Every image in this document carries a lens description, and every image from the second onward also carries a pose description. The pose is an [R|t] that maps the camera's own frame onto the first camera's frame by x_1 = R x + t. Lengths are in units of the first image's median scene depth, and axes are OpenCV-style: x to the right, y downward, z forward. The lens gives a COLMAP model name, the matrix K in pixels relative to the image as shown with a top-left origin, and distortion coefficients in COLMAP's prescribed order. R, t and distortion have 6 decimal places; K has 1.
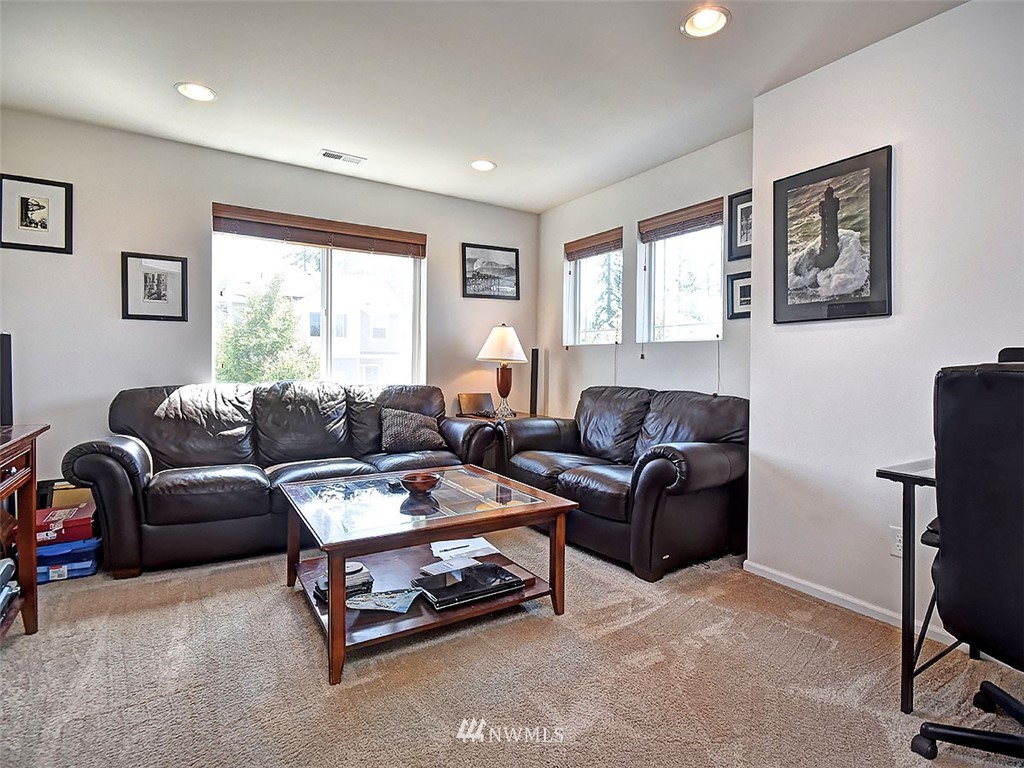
lens RADIAL K [[535.6, 0, 508.0], [0, 535.6, 378.0], [0, 0, 1]] dist [0.001150, -0.002152]
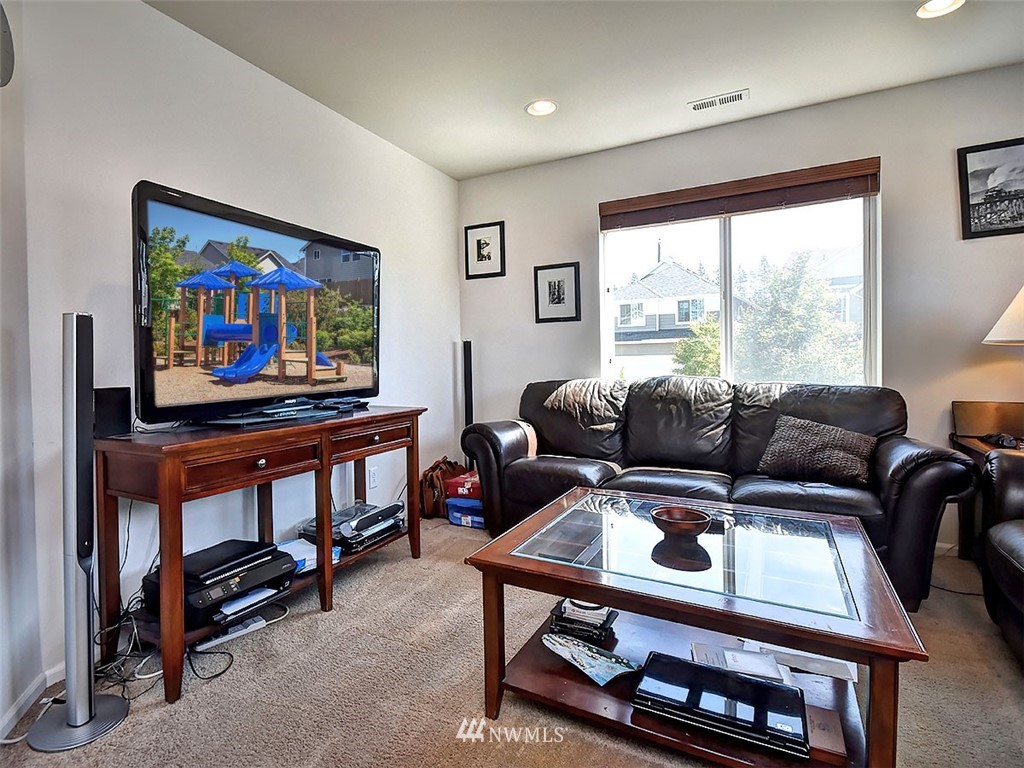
lens RADIAL K [[535.6, 0, 515.9], [0, 535.6, 375.5], [0, 0, 1]] dist [0.001150, -0.002152]
pose [[0.462613, 0.009677, -0.886508, 0.296011], [-0.002846, 0.999951, 0.009430, -0.004952], [0.886556, -0.001839, 0.462618, 0.385044]]
